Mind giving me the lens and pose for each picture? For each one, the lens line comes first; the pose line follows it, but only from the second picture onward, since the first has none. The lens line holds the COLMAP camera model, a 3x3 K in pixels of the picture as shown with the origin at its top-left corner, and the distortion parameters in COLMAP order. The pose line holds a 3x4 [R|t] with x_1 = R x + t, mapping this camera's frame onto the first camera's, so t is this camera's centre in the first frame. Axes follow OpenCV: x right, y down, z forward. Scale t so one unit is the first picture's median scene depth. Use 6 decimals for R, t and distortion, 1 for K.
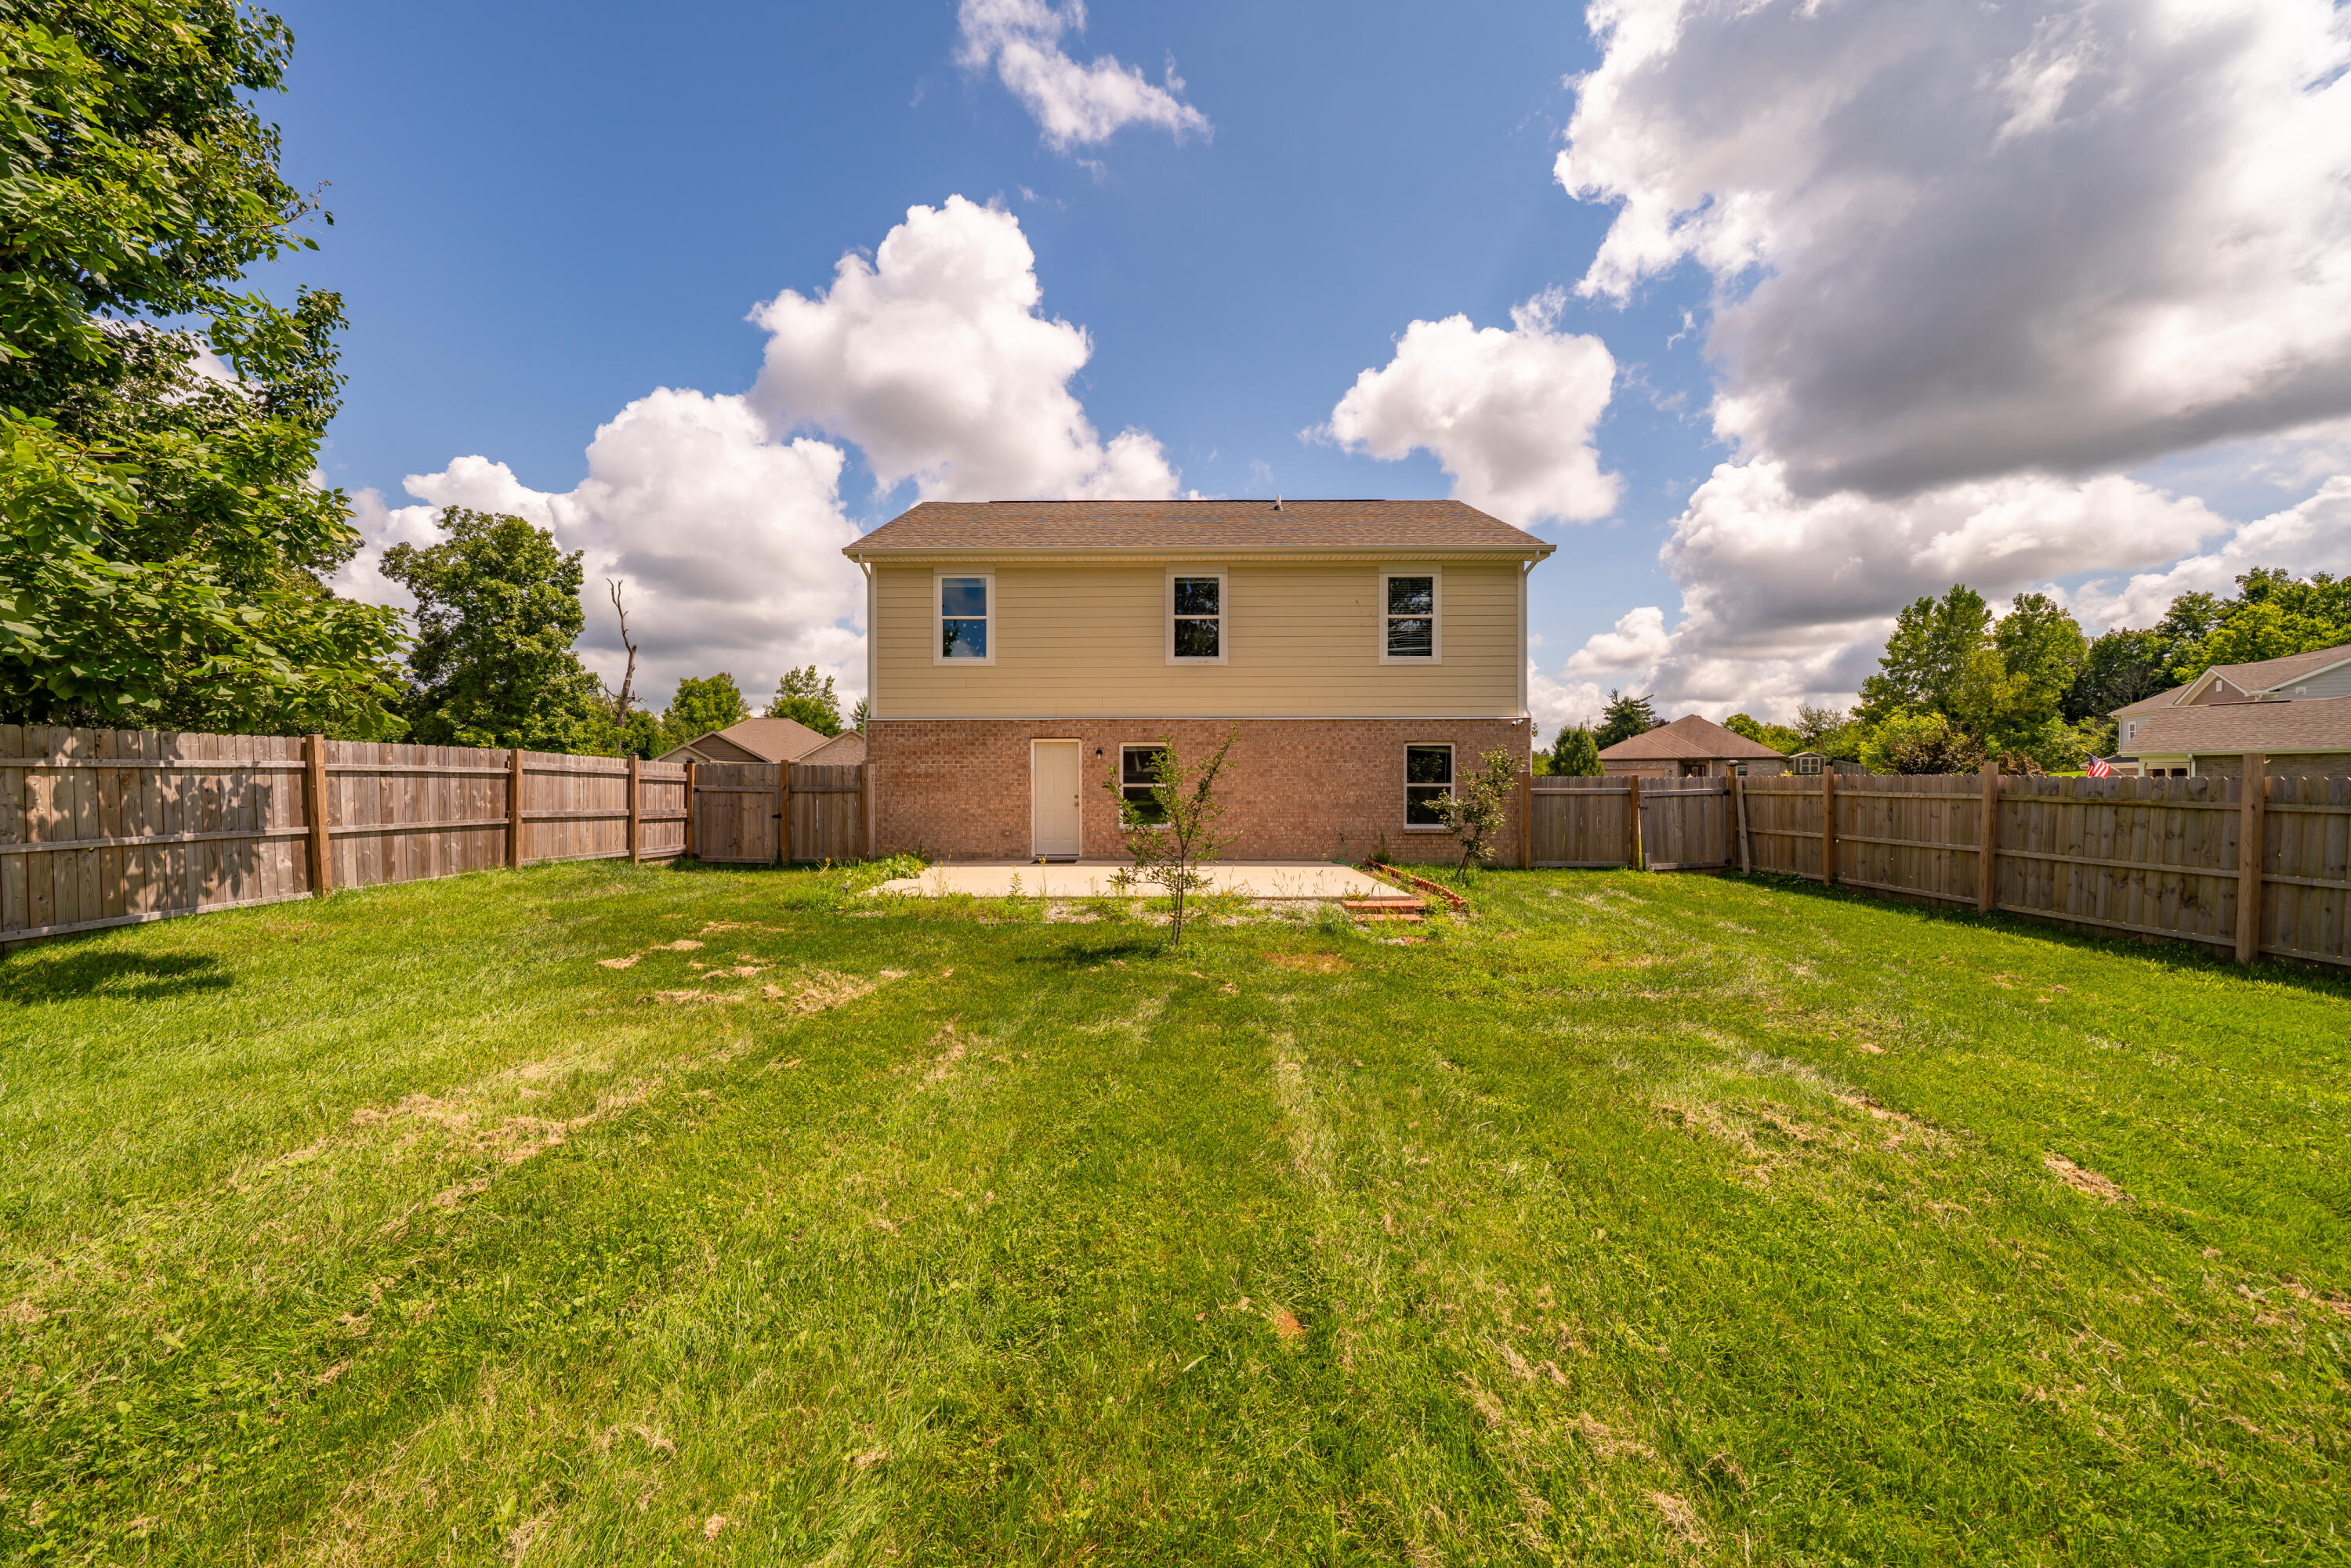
lens RADIAL K [[940.3, 0, 1173.1], [0, 940.3, 788.2], [0, 0, 1]] dist [0.002707, -0.000019]
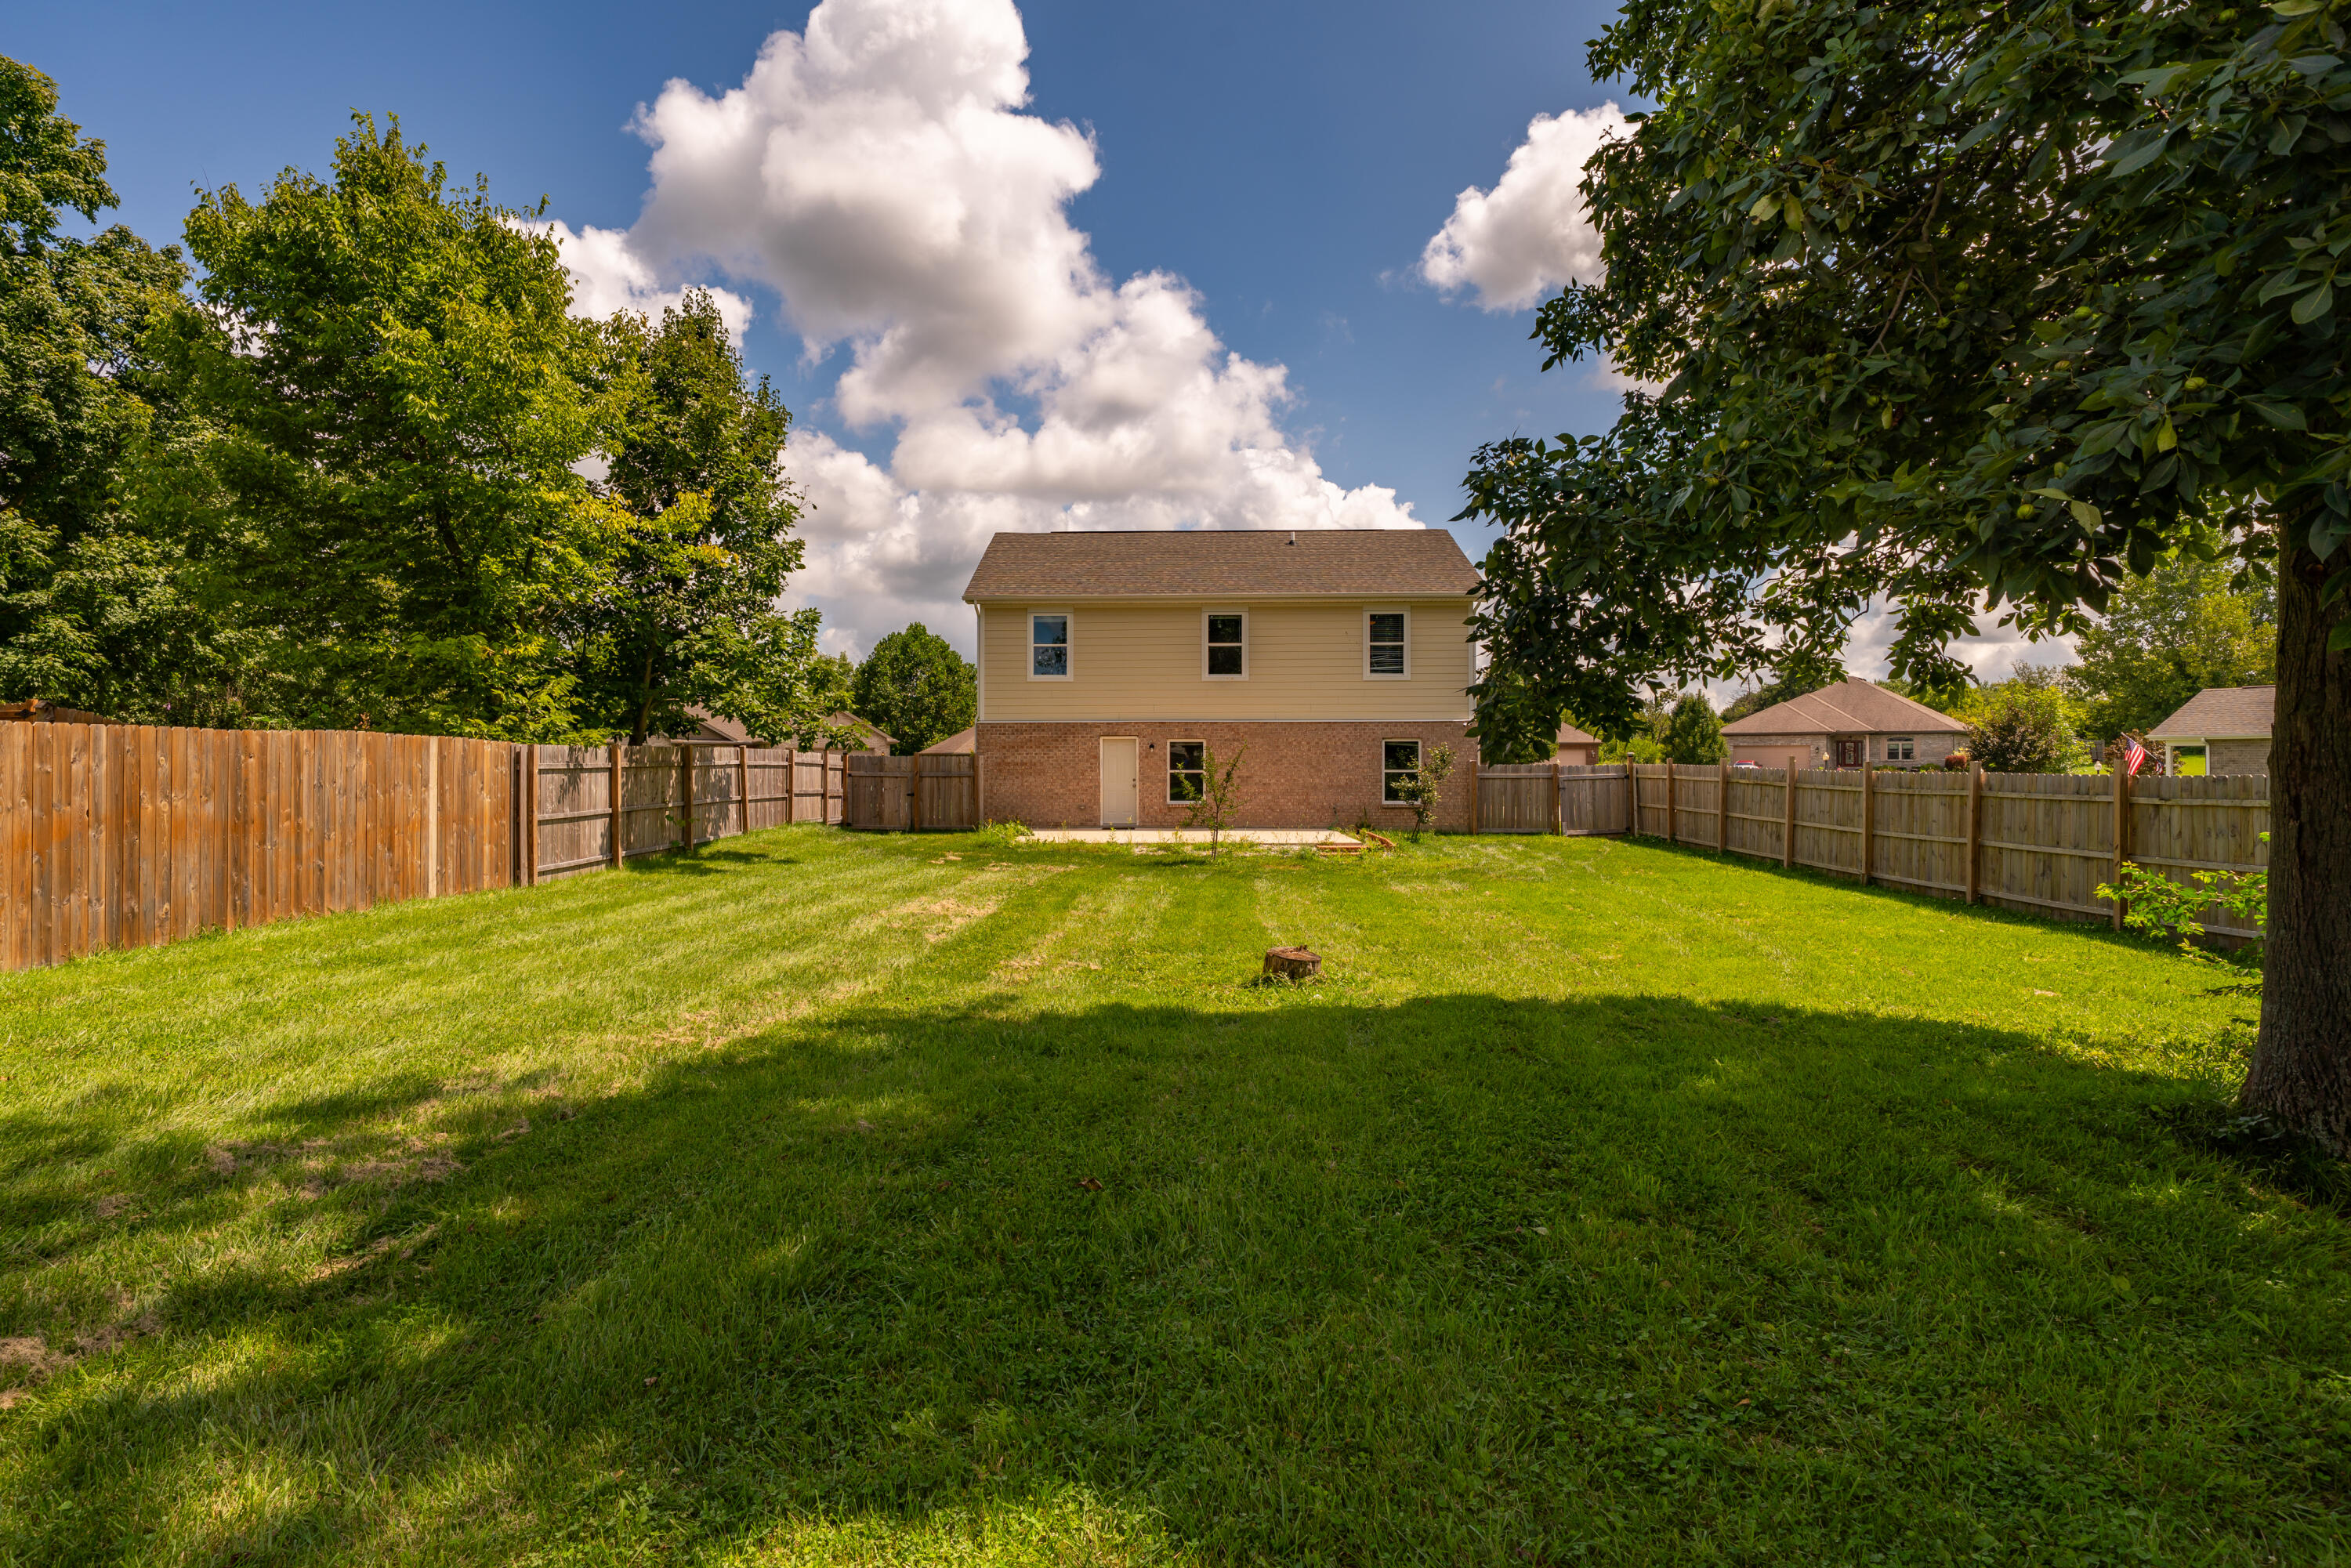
lens RADIAL K [[1306.3, 0, 1174.1], [0, 1306.3, 775.0], [0, 0, 1]] dist [-0.001041, -0.000104]
pose [[0.999553, -0.000946, -0.029896, 0.007405], [0.001111, 0.999984, 0.005504, -0.008335], [0.029891, -0.005534, 0.999538, -0.853371]]
